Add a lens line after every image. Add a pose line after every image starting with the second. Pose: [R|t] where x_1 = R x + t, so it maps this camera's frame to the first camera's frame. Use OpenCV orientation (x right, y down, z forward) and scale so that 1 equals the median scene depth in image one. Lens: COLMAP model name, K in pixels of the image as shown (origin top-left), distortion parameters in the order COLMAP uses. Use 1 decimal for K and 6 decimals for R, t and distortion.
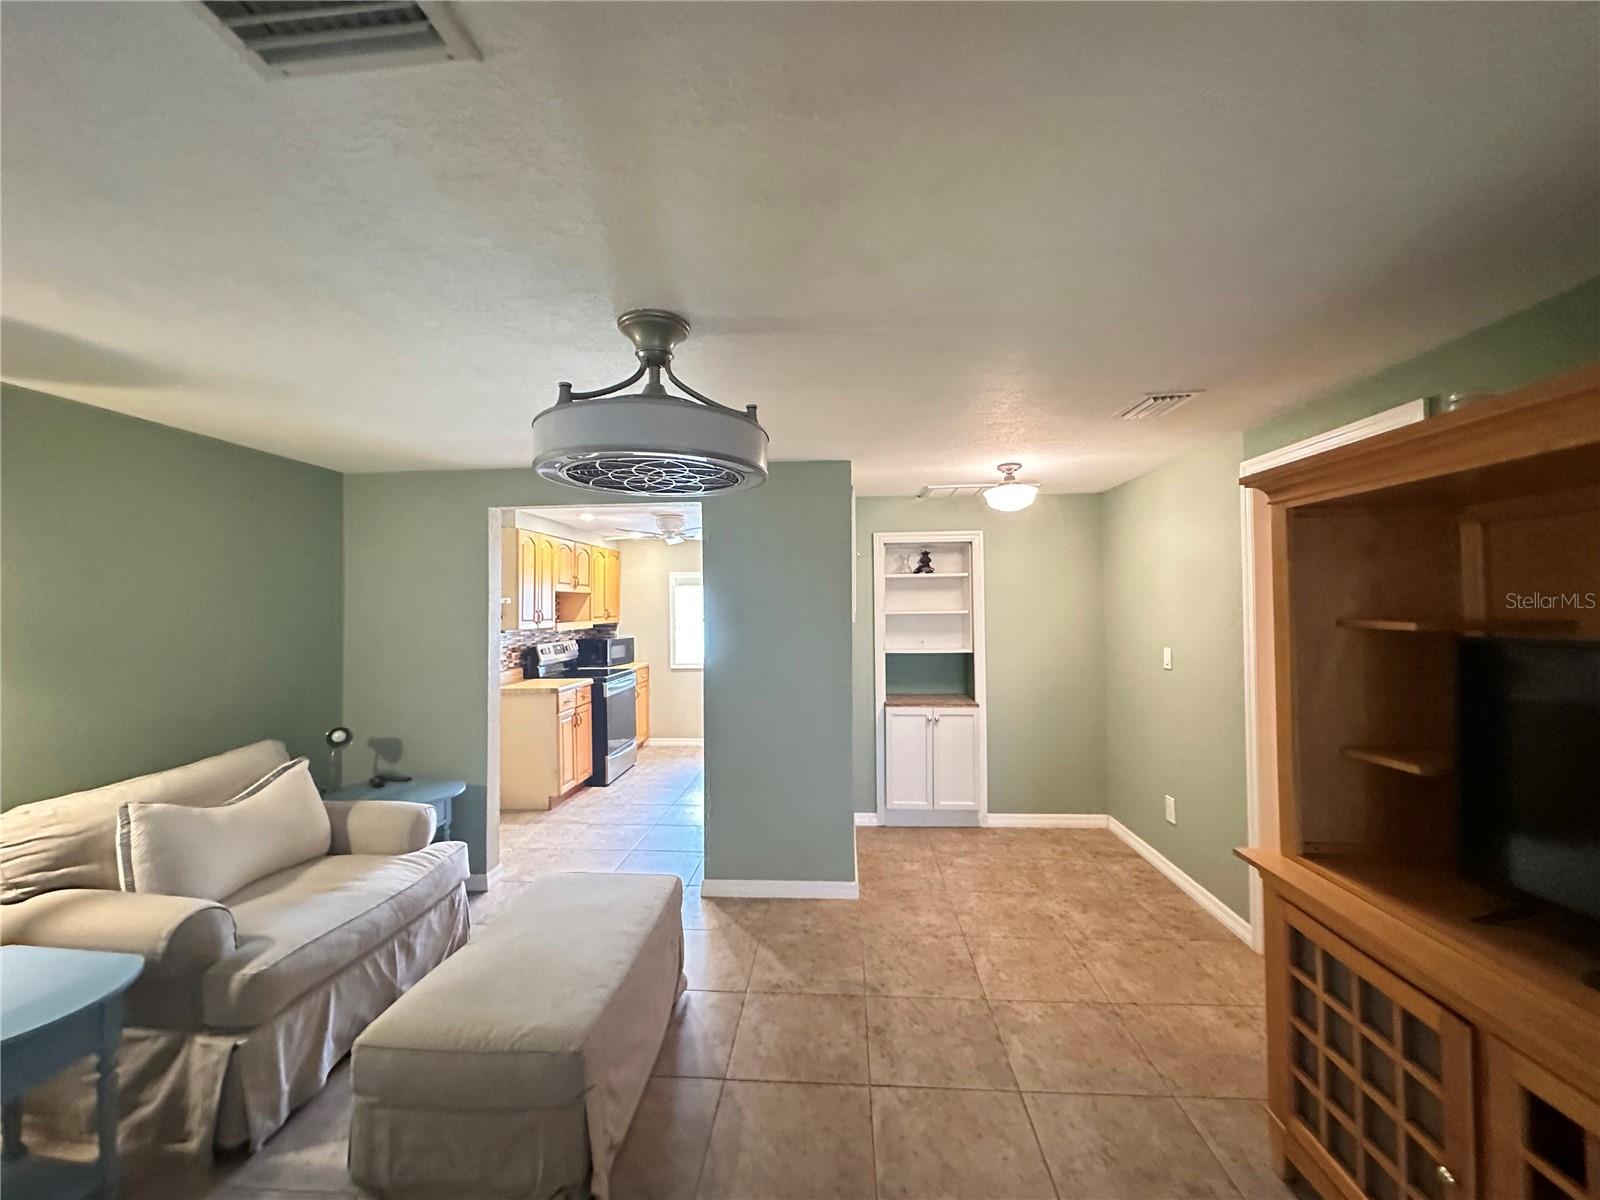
lens RADIAL K [[639.6, 0, 797.1], [0, 639.6, 599.7], [0, 0, 1]] dist [-0.005352, 0.000866]
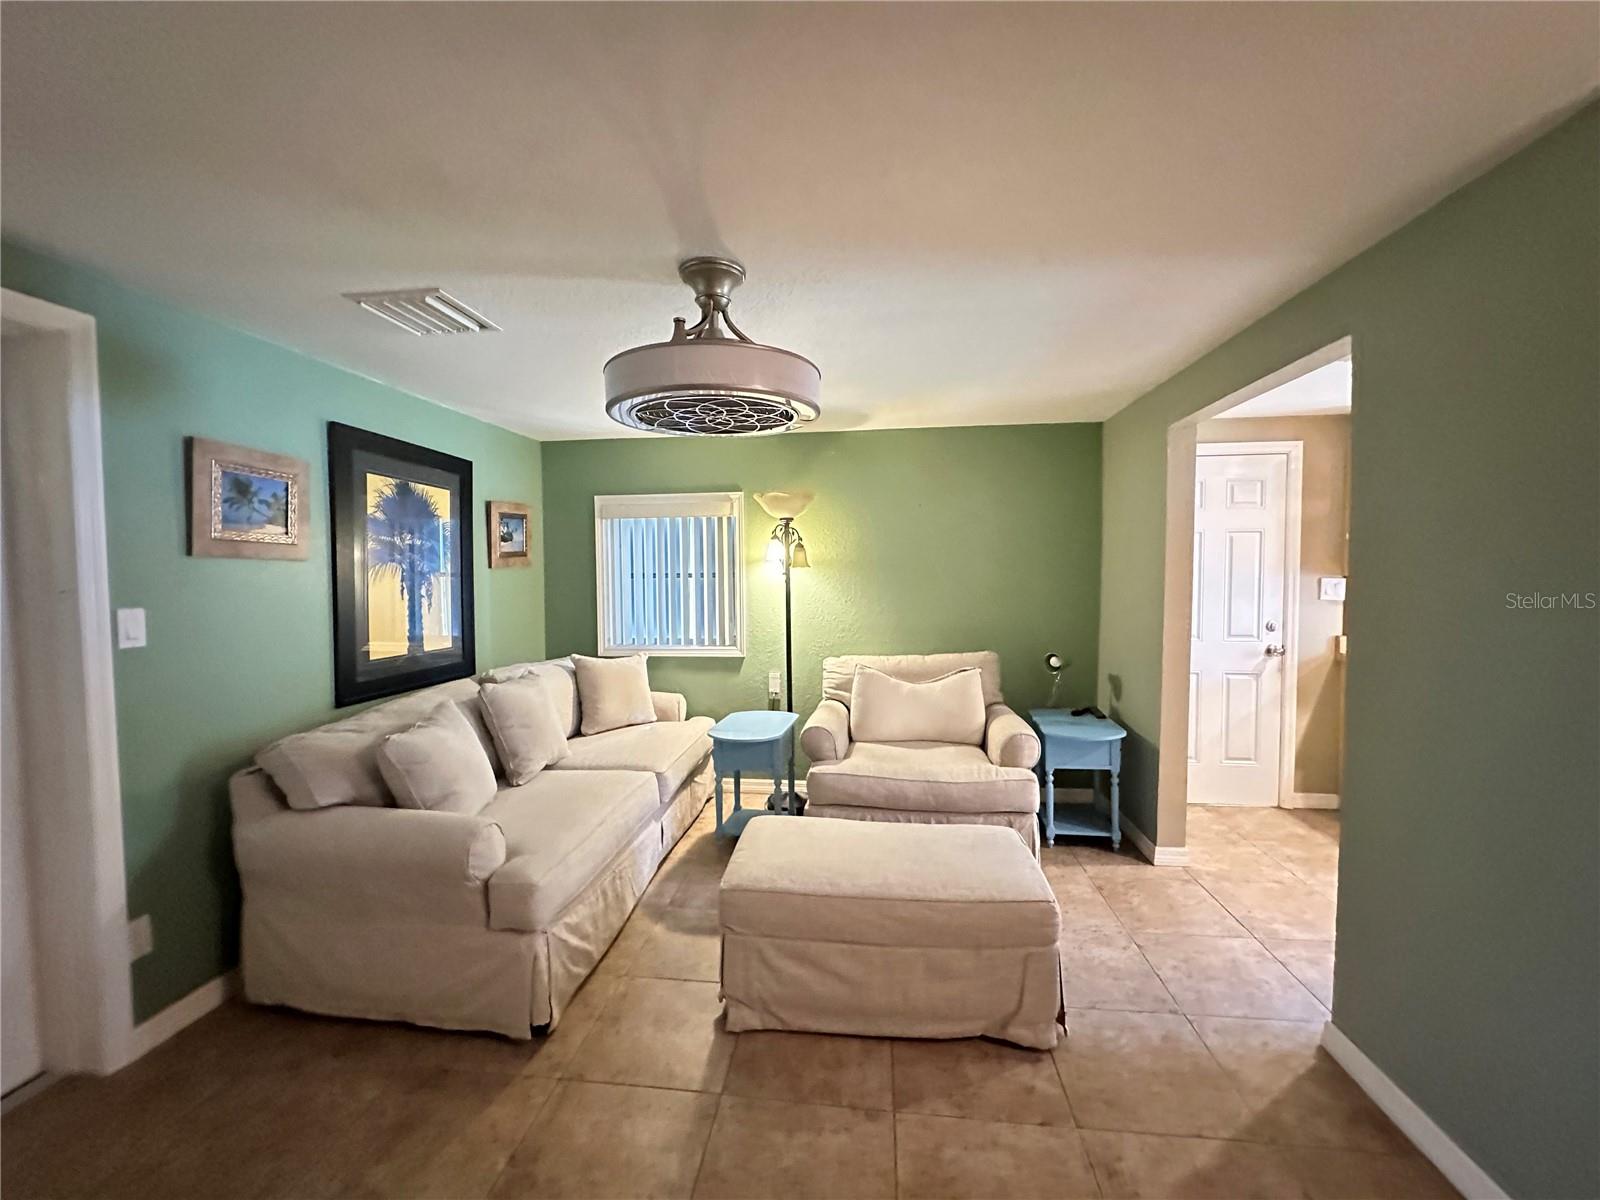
lens RADIAL K [[639.6, 0, 799.0], [0, 639.6, 598.0], [0, 0, 1]] dist [-0.005352, 0.000866]
pose [[-0.050638, 0.054185, -0.997246, 0.412695], [0.022029, 0.998345, 0.053127, 0.028301], [0.998474, -0.019279, -0.051748, 0.571457]]
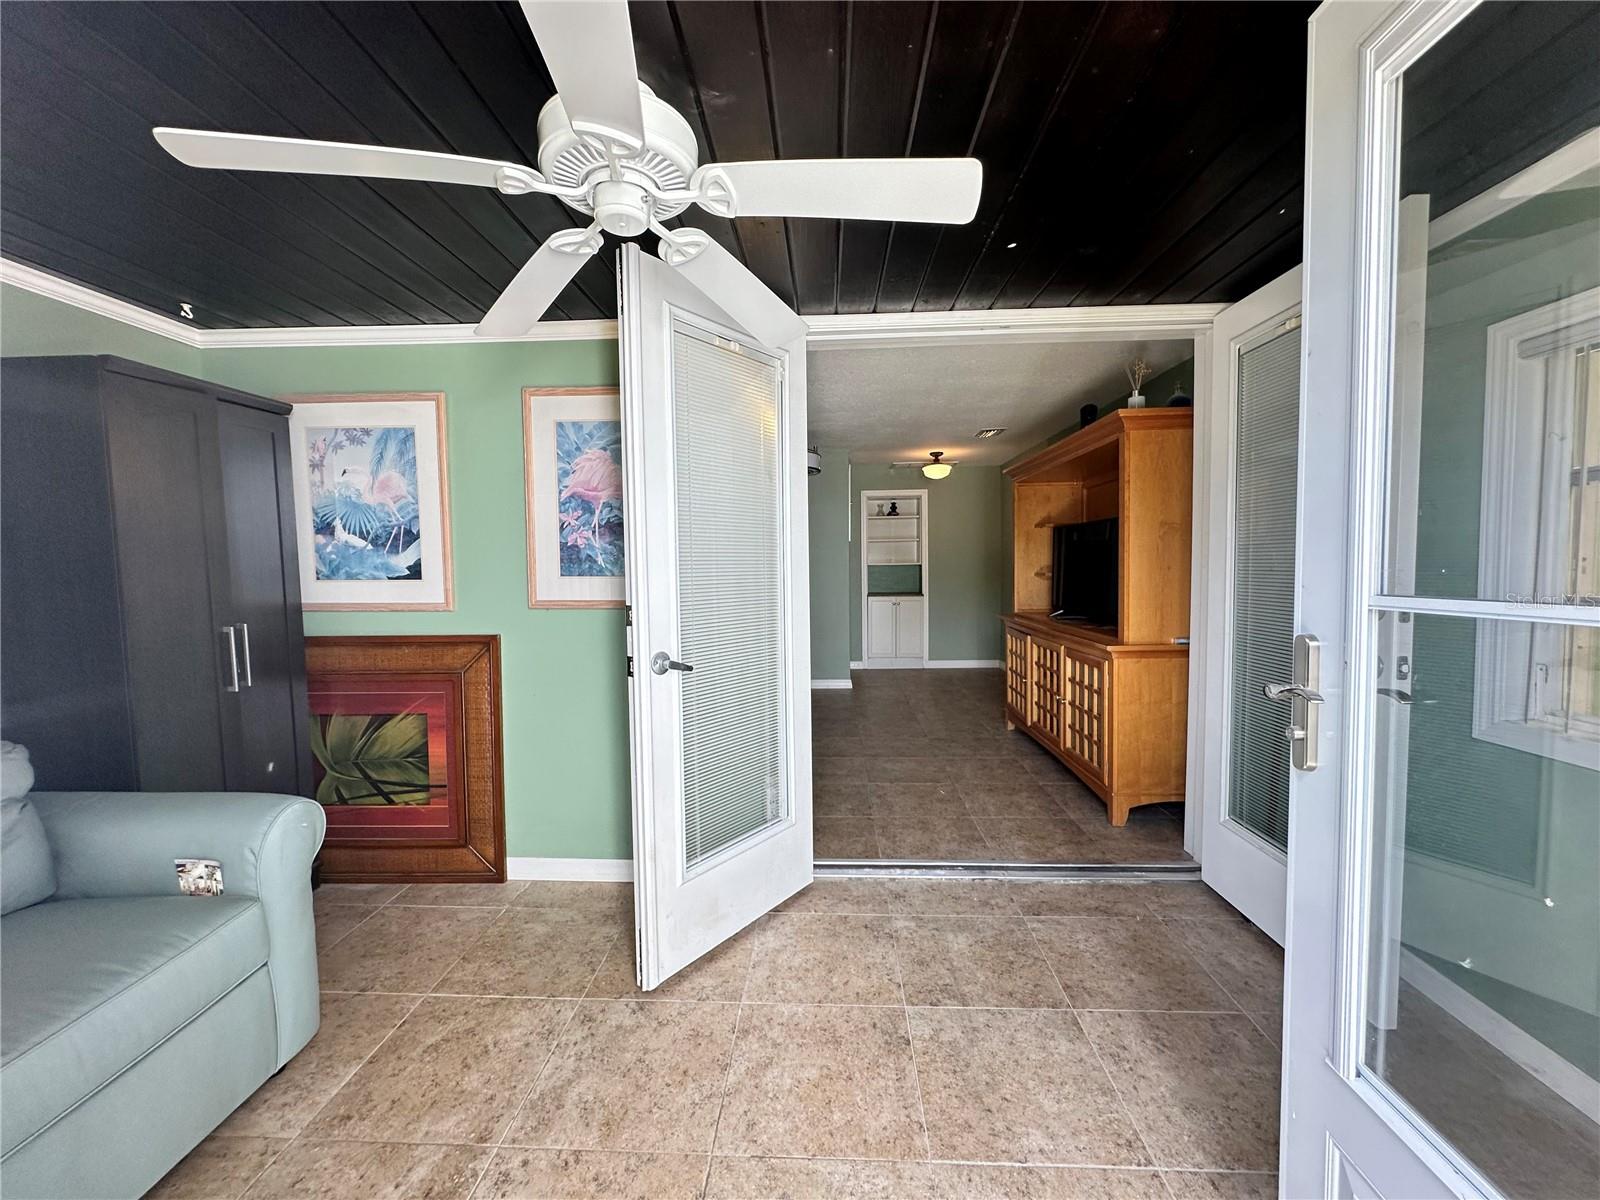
lens RADIAL K [[639.6, 0, 797.6], [0, 639.6, 596.4], [0, 0, 1]] dist [-0.005352, 0.000866]
pose [[0.999847, -0.004223, 0.016966, -0.092396], [0.003137, 0.997974, 0.063551, 0.078963], [-0.017200, -0.063488, 0.997834, -0.834624]]
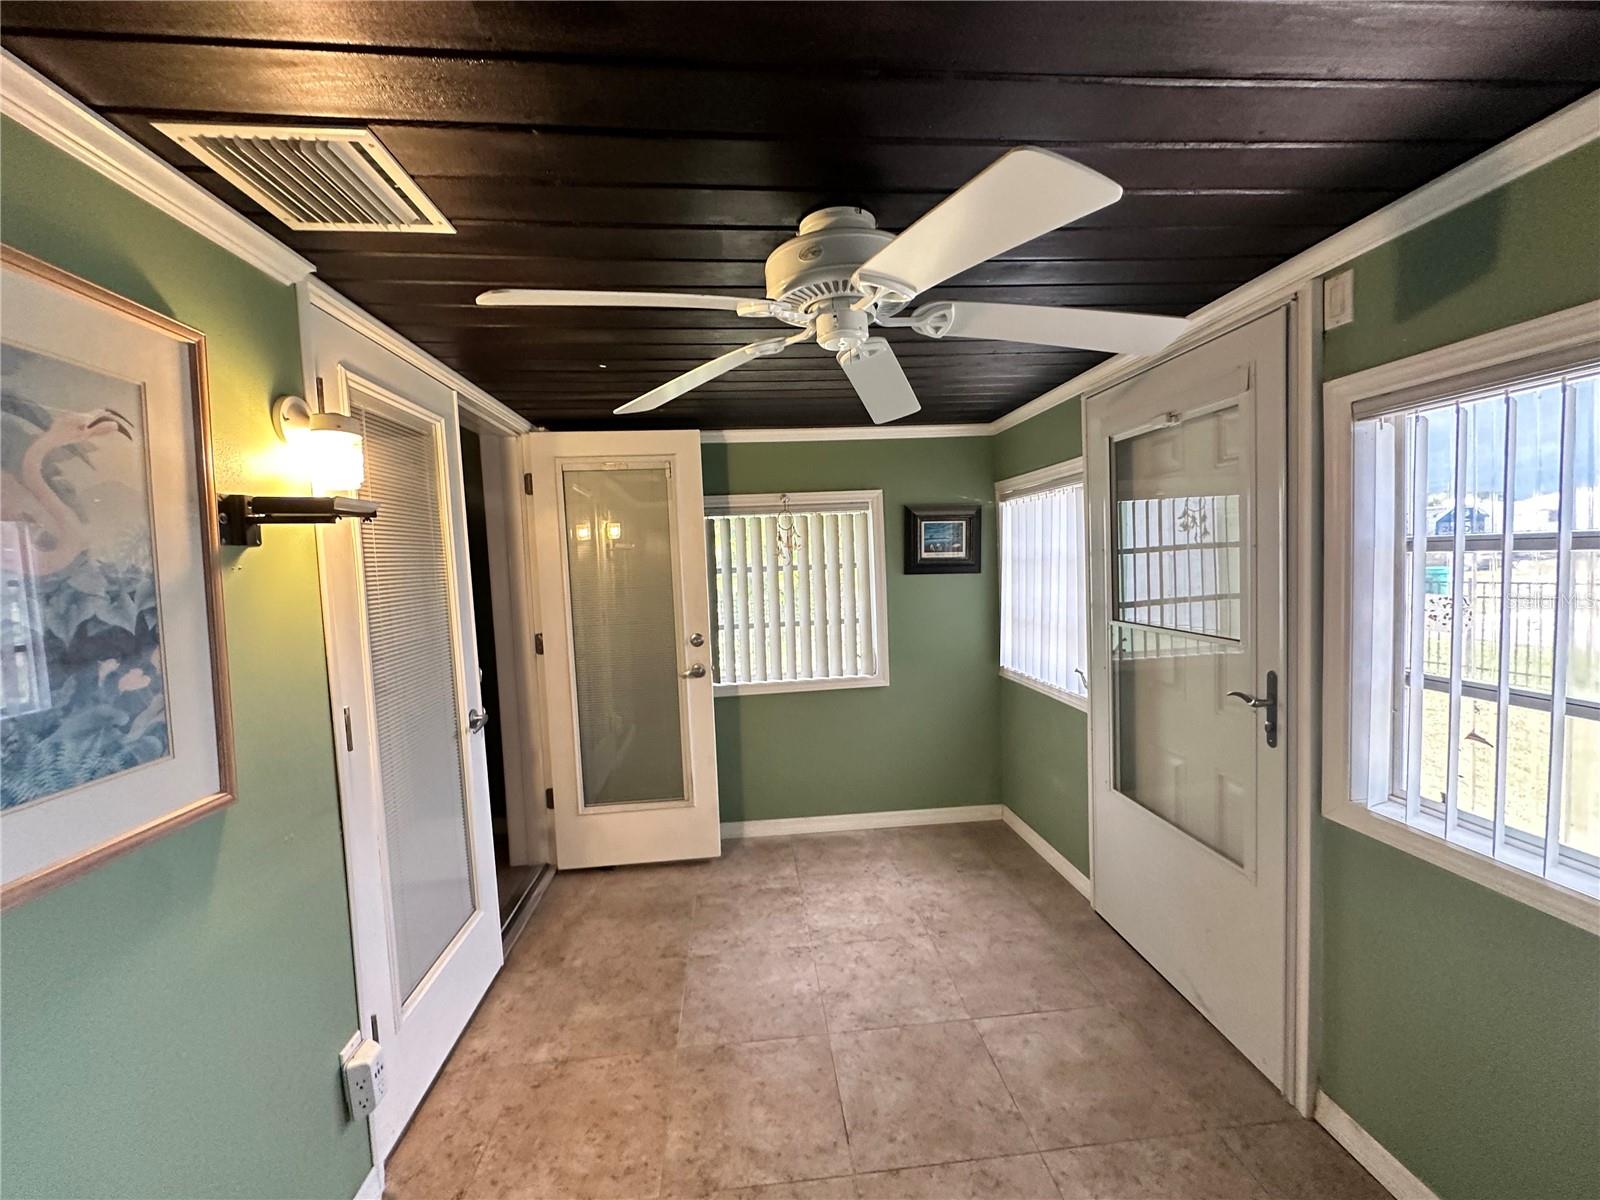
lens RADIAL K [[639.6, 0, 799.8], [0, 639.6, 596.9], [0, 0, 1]] dist [-0.005352, 0.000866]
pose [[-0.162818, -0.039921, 0.985848, -0.566161], [0.031341, 0.998468, 0.045608, 0.022206], [-0.986158, 0.038324, -0.161317, -0.359194]]
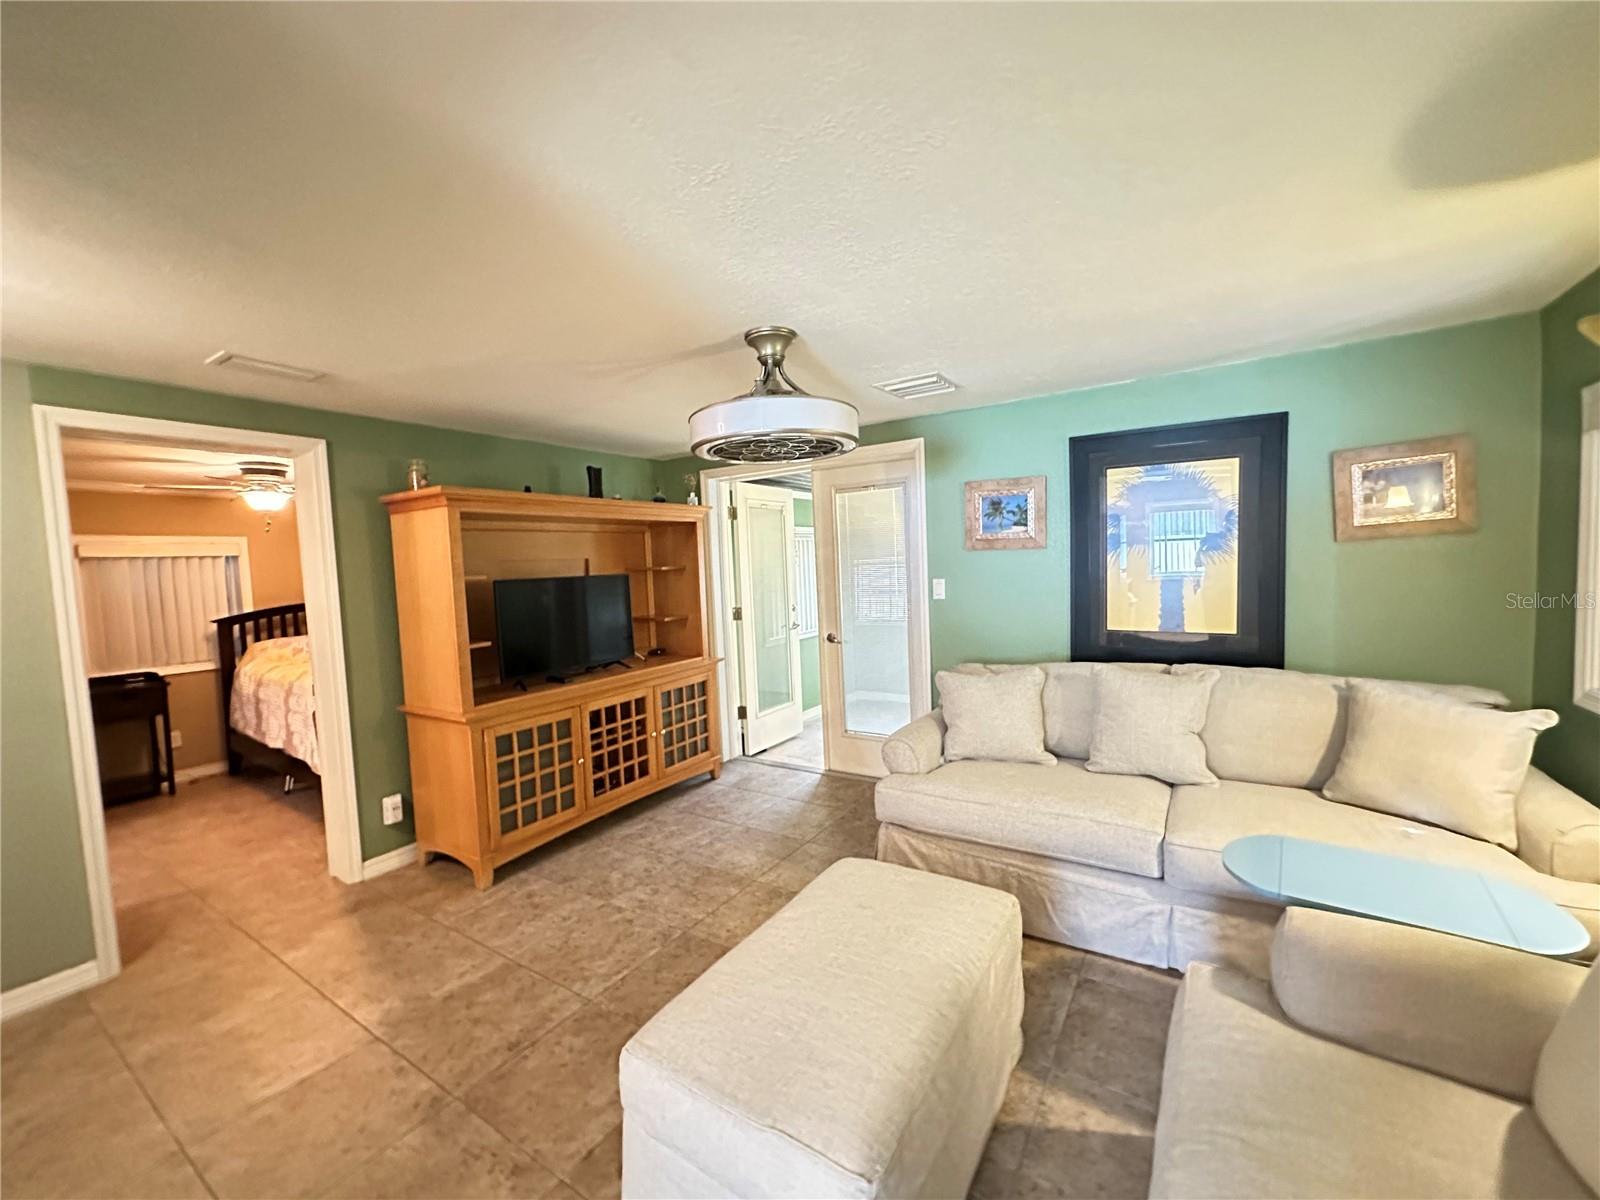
lens RADIAL K [[639.6, 0, 798.5], [0, 639.6, 599.1], [0, 0, 1]] dist [-0.005352, 0.000866]
pose [[-0.874737, 0.021221, 0.484133, -0.437246], [0.045387, 0.998237, 0.038249, 0.035442], [-0.482468, 0.055431, -0.874158, 1.043437]]
